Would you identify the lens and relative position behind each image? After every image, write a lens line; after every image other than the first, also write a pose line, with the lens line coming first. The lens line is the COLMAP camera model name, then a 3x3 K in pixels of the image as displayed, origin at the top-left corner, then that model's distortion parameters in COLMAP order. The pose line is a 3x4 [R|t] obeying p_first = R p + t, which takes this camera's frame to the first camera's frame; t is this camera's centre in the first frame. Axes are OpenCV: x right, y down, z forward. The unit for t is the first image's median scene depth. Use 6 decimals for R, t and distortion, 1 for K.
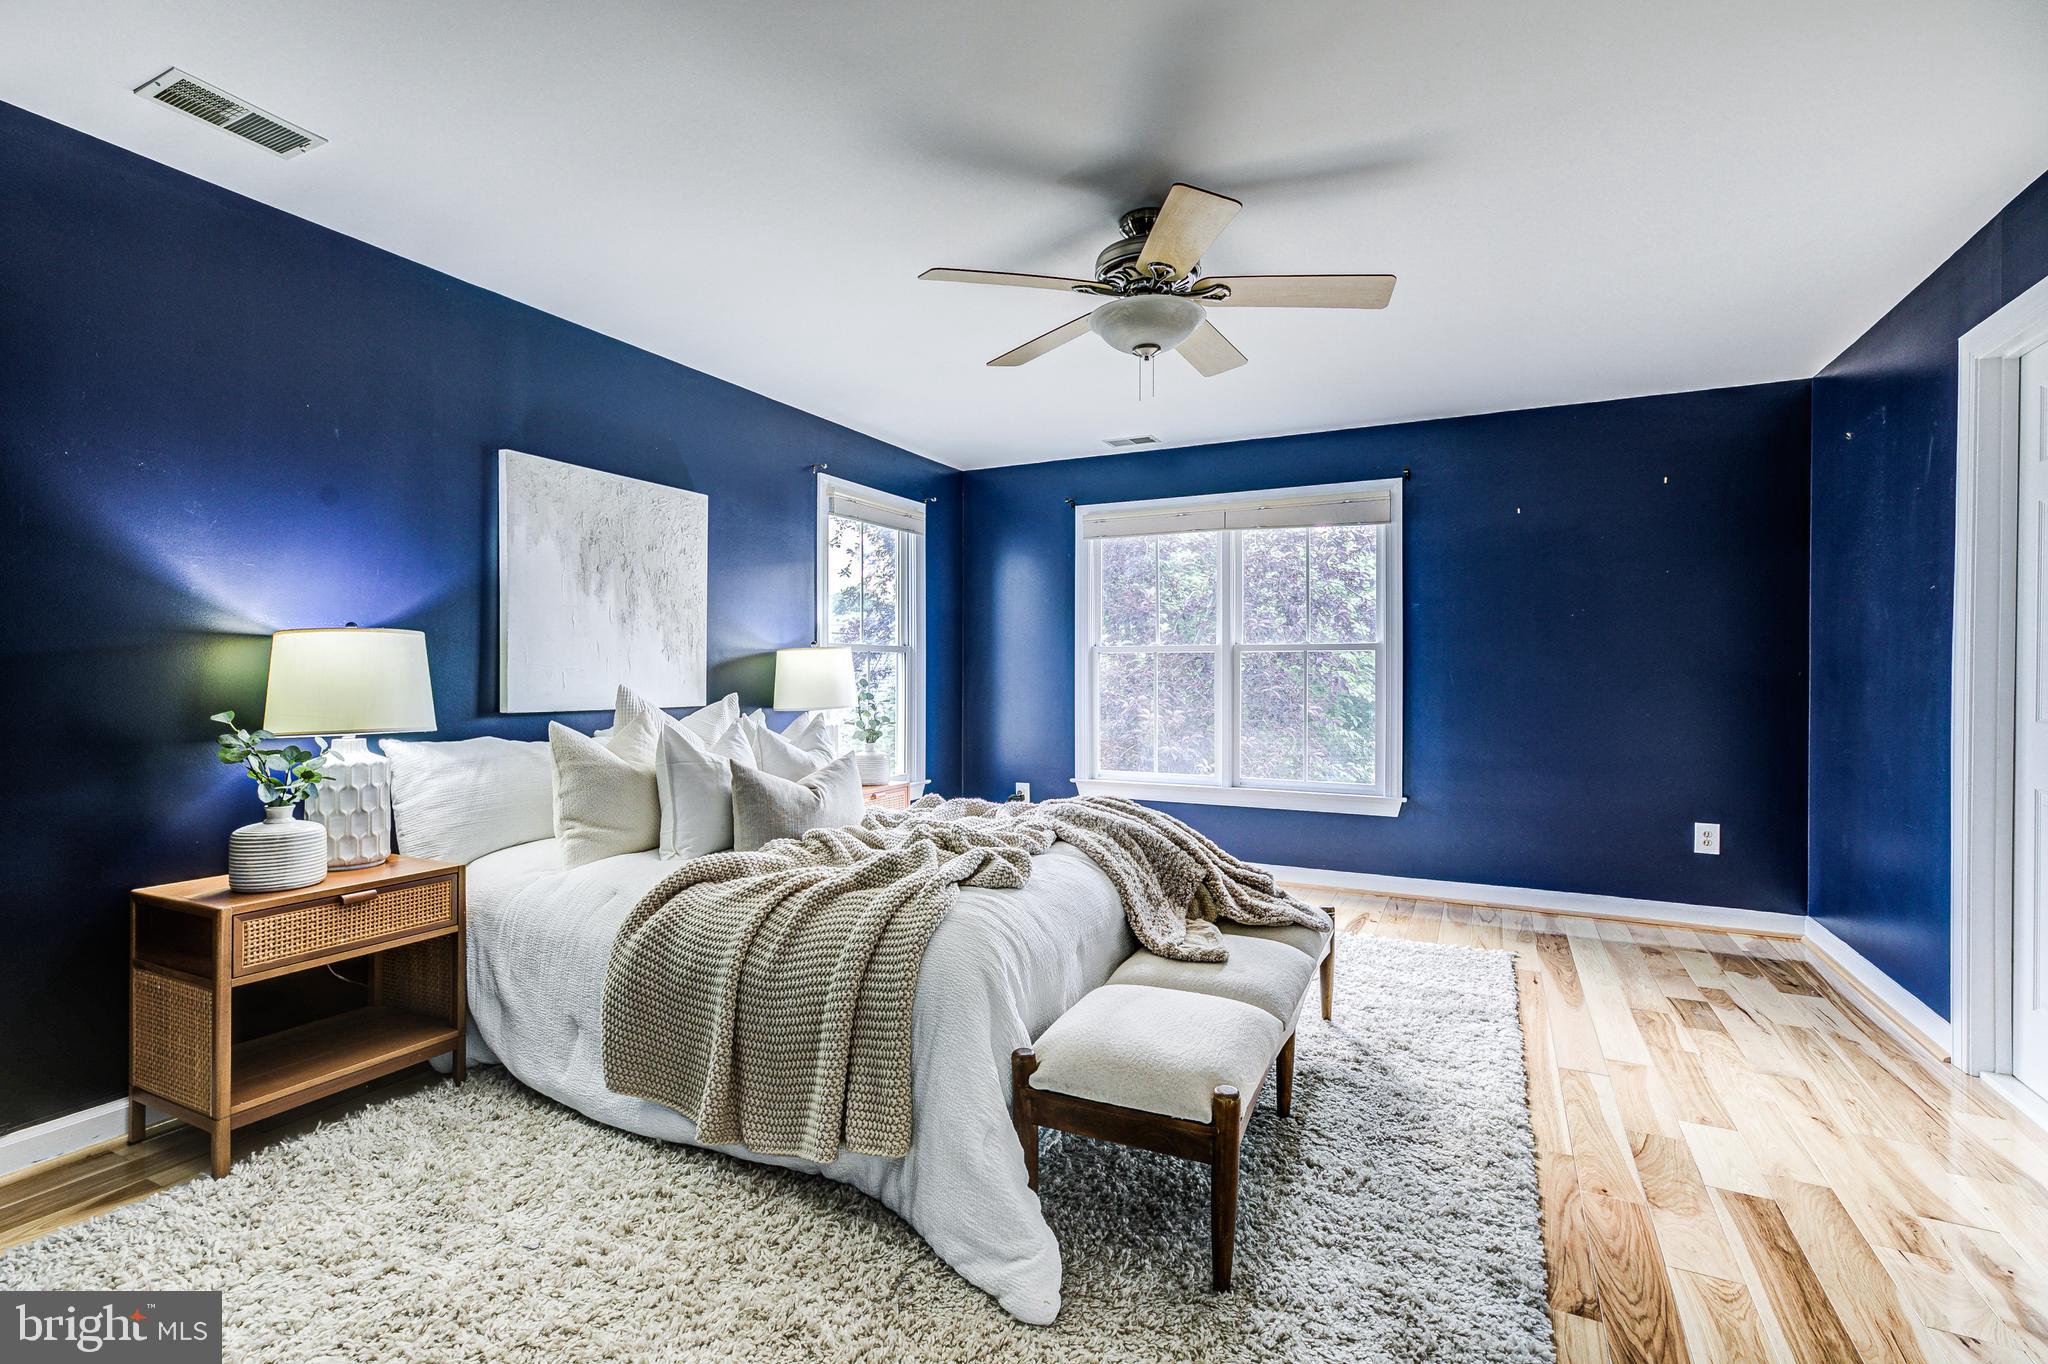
lens RADIAL K [[929.6, 0, 1022.0], [0, 929.6, 679.7], [0, 0, 1]] dist [0.011209, -0.001196]
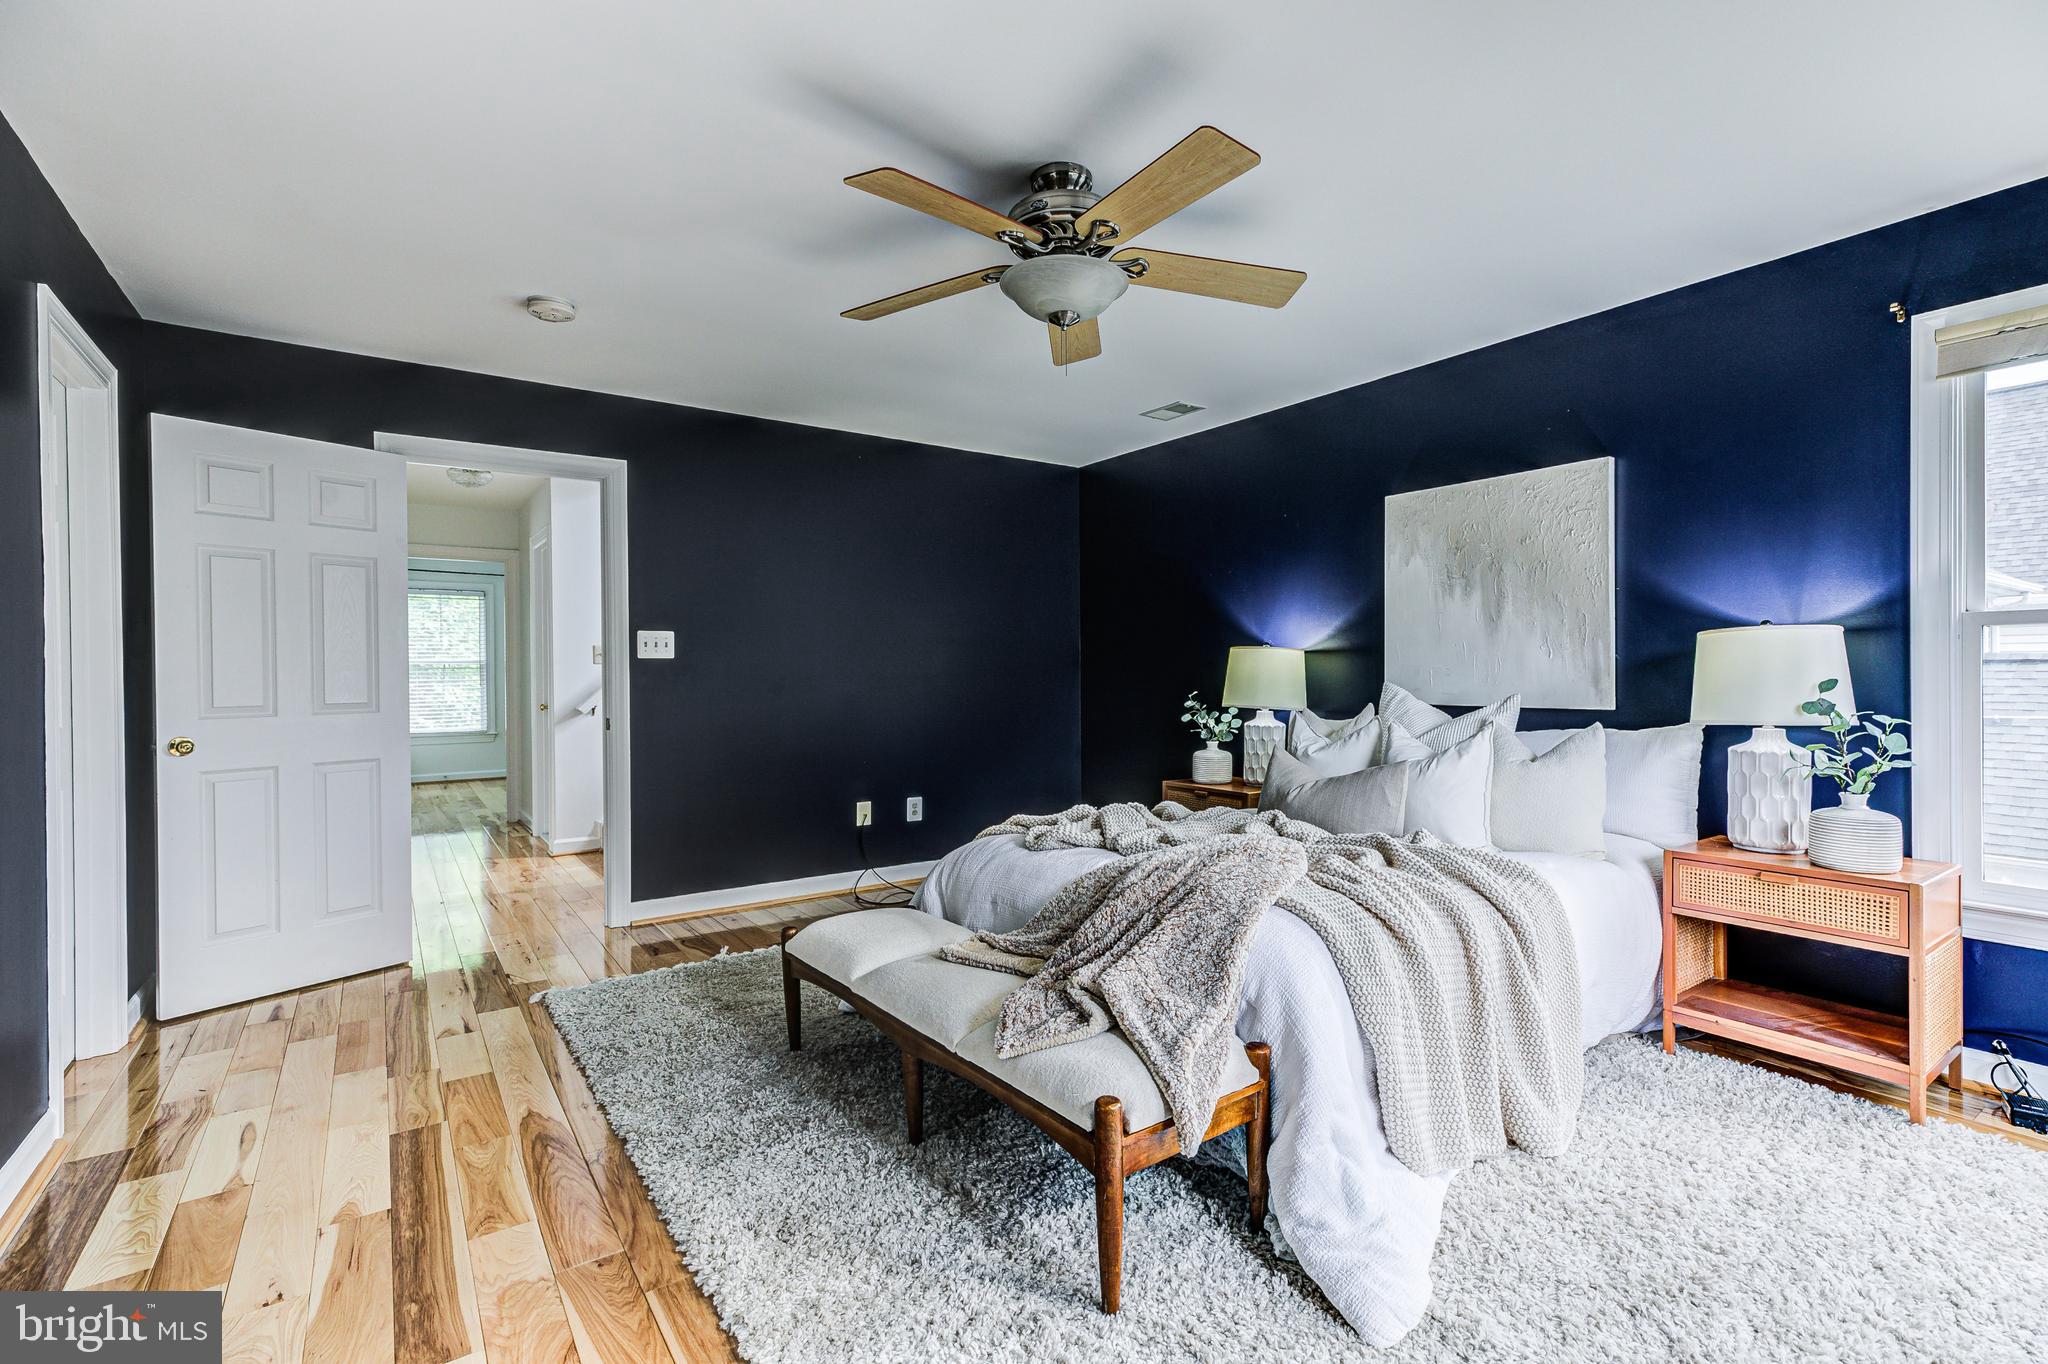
lens RADIAL K [[929.6, 0, 1014.2], [0, 929.6, 673.1], [0, 0, 1]] dist [0.011209, -0.001196]
pose [[-0.448818, -0.004141, -0.893614, 0.881214], [-0.008037, 0.999968, -0.000597, -0.000195], [0.893587, 0.006914, -0.448837, 1.228409]]
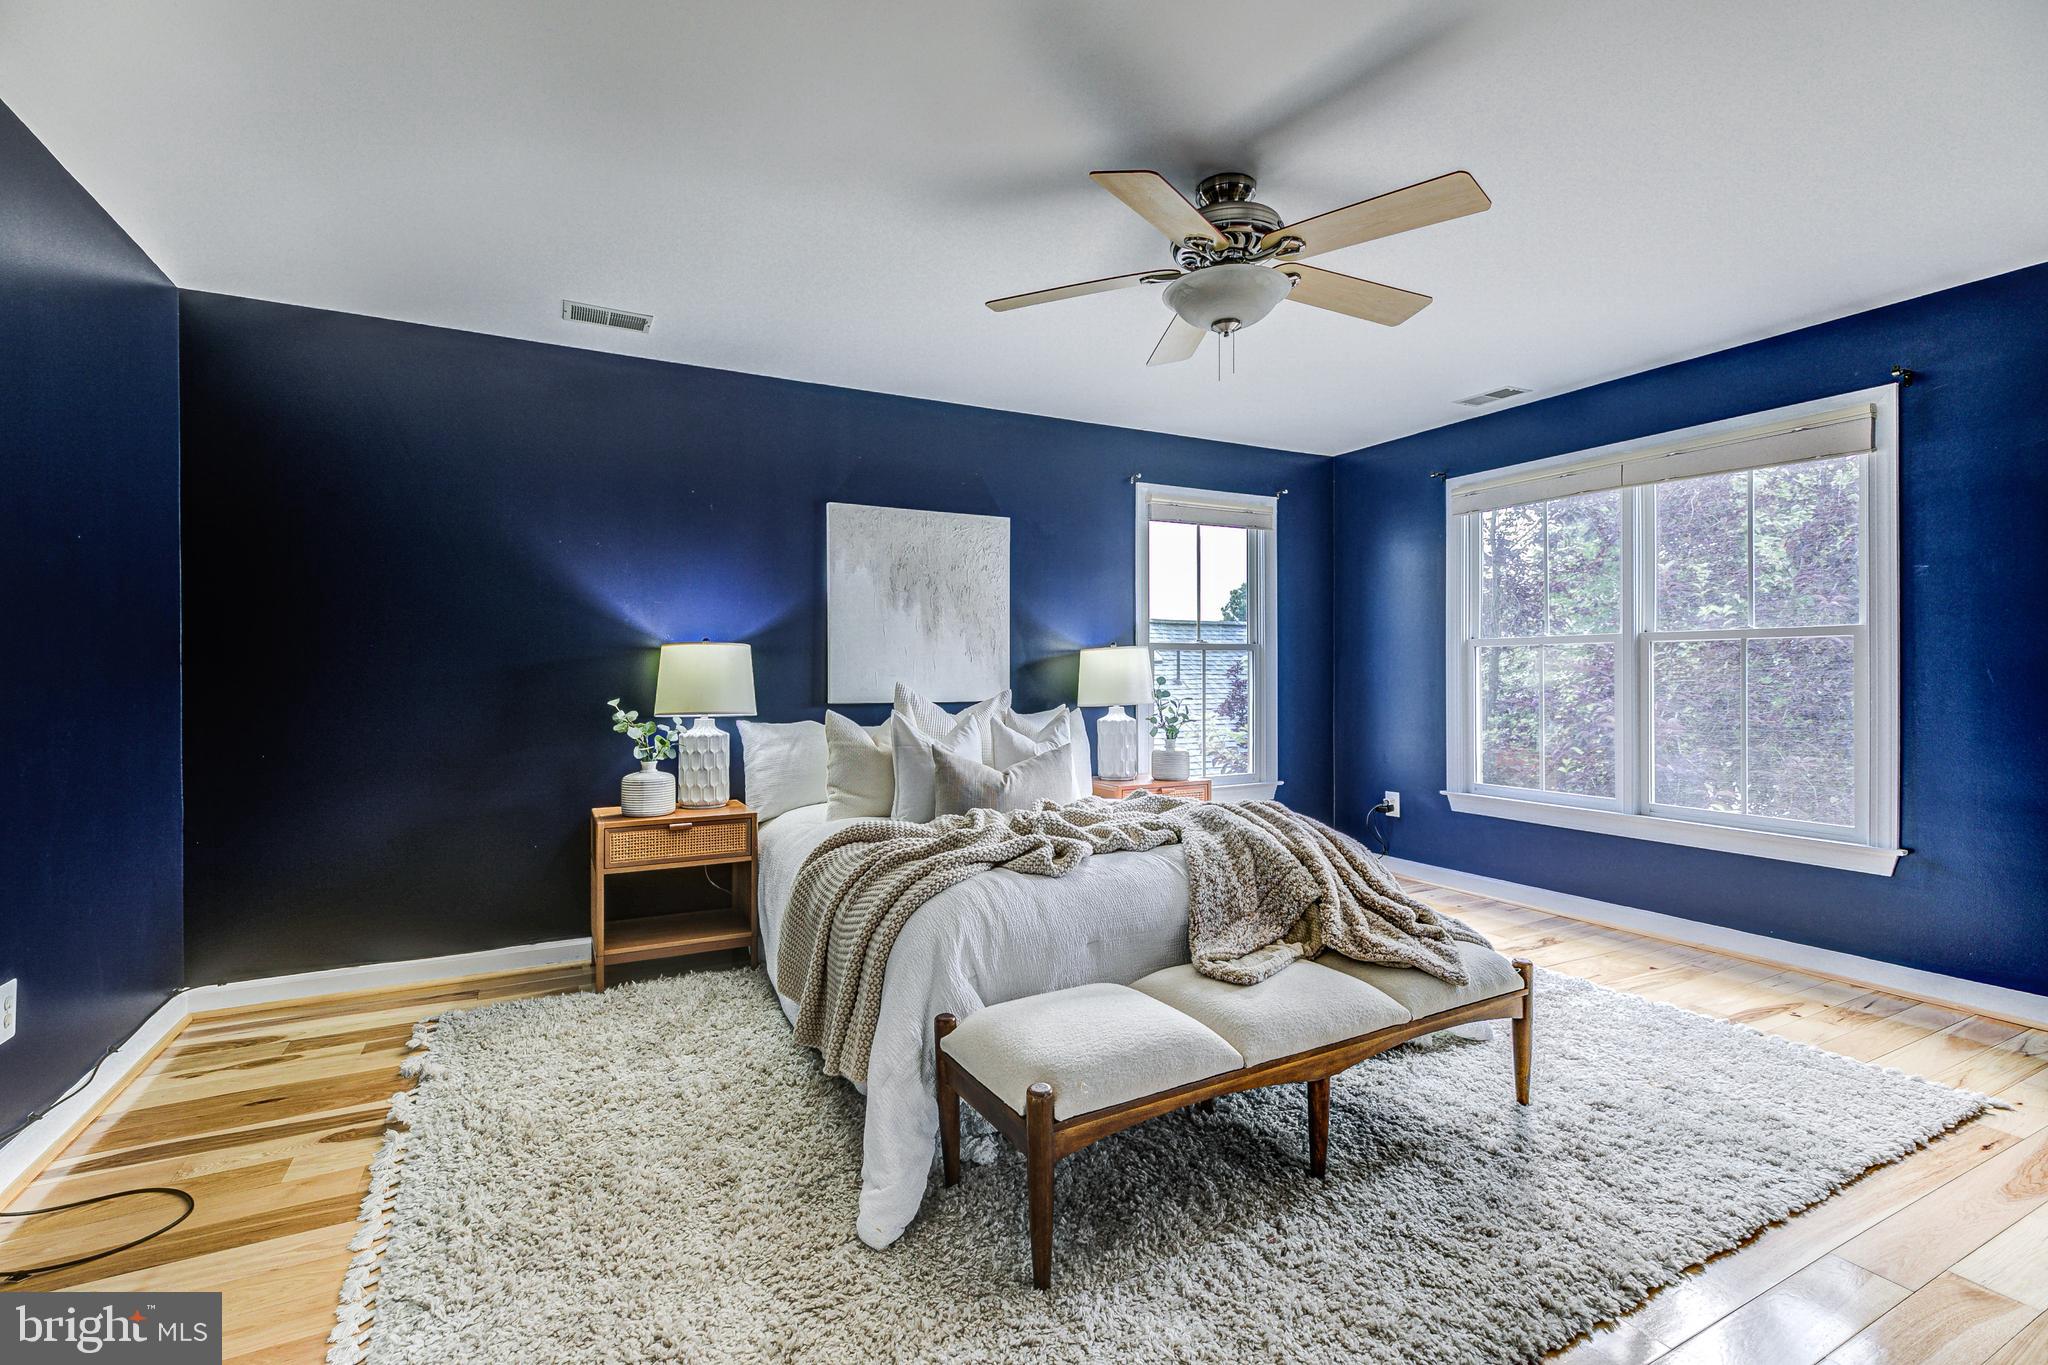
lens RADIAL K [[929.6, 0, 1033.6], [0, 929.6, 679.4], [0, 0, 1]] dist [0.011209, -0.001196]
pose [[0.813059, -0.000629, -0.582182, 0.484621], [0.000854, 1.000000, 0.000113, 0.002318], [0.582181, -0.000589, 0.813059, 0.114314]]
